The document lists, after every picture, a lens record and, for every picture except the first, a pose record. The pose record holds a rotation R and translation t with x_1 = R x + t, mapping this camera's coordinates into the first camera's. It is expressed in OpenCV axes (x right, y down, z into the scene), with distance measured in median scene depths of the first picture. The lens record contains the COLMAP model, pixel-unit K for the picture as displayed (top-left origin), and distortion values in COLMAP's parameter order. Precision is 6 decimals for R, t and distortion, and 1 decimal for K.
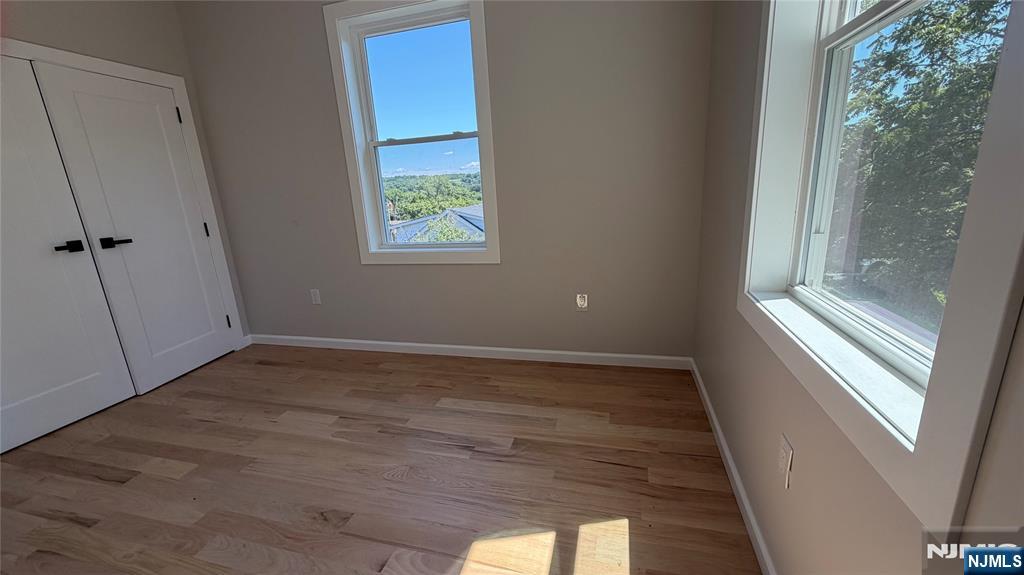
lens RADIAL K [[406.3, 0, 512.0], [0, 406.3, 287.5], [0, 0, 1]] dist [0.001207, 0.000066]
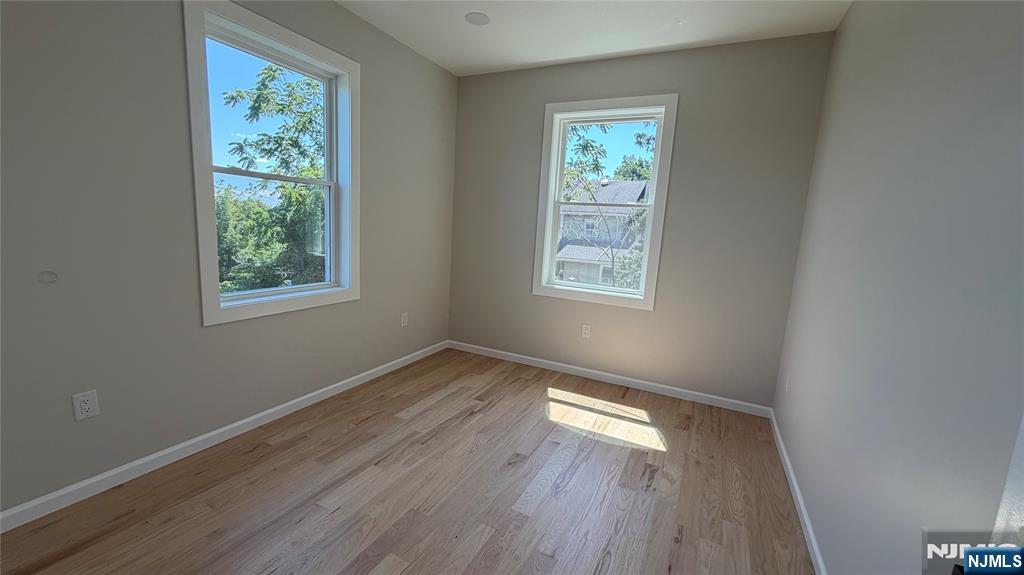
lens RADIAL K [[406.3, 0, 512.0], [0, 406.3, 287.5], [0, 0, 1]] dist [0.001207, 0.000066]
pose [[0.189136, -0.080367, 0.978657, -1.299147], [0.175759, 0.983321, 0.046783, -0.081085], [-0.966093, 0.163159, 0.200106, 0.439850]]
